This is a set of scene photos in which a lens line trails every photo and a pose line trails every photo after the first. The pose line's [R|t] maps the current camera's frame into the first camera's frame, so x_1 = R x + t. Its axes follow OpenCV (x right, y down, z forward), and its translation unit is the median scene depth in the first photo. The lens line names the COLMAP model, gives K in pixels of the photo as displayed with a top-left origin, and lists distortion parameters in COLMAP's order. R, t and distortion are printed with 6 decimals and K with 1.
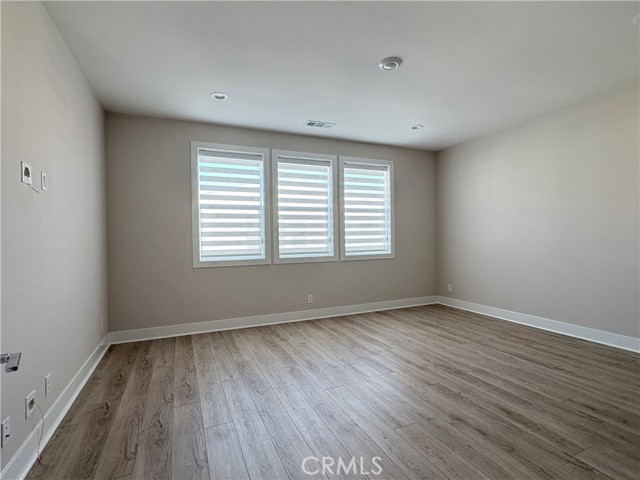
lens RADIAL K [[314.3, 0, 318.5], [0, 314.3, 238.8], [0, 0, 1]] dist [-0.005193, 0.000140]
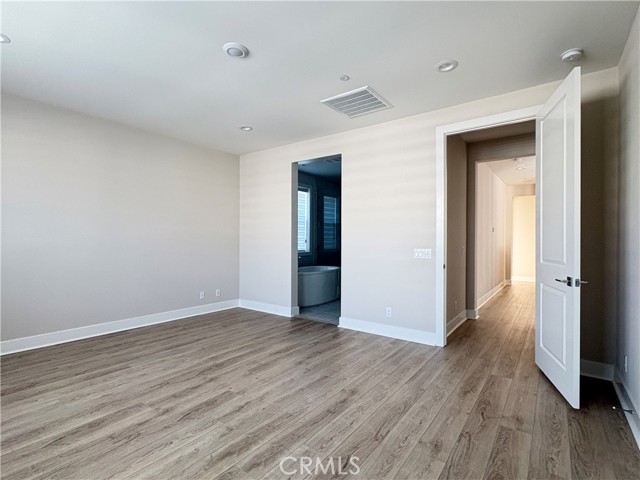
lens RADIAL K [[314.3, 0, 321.7], [0, 314.3, 240.4], [0, 0, 1]] dist [-0.005193, 0.000140]
pose [[-0.486818, 0.010148, 0.873444, -0.598957], [0.006752, 0.999946, -0.007854, 0.005114], [-0.873477, 0.002075, -0.486860, 1.076234]]
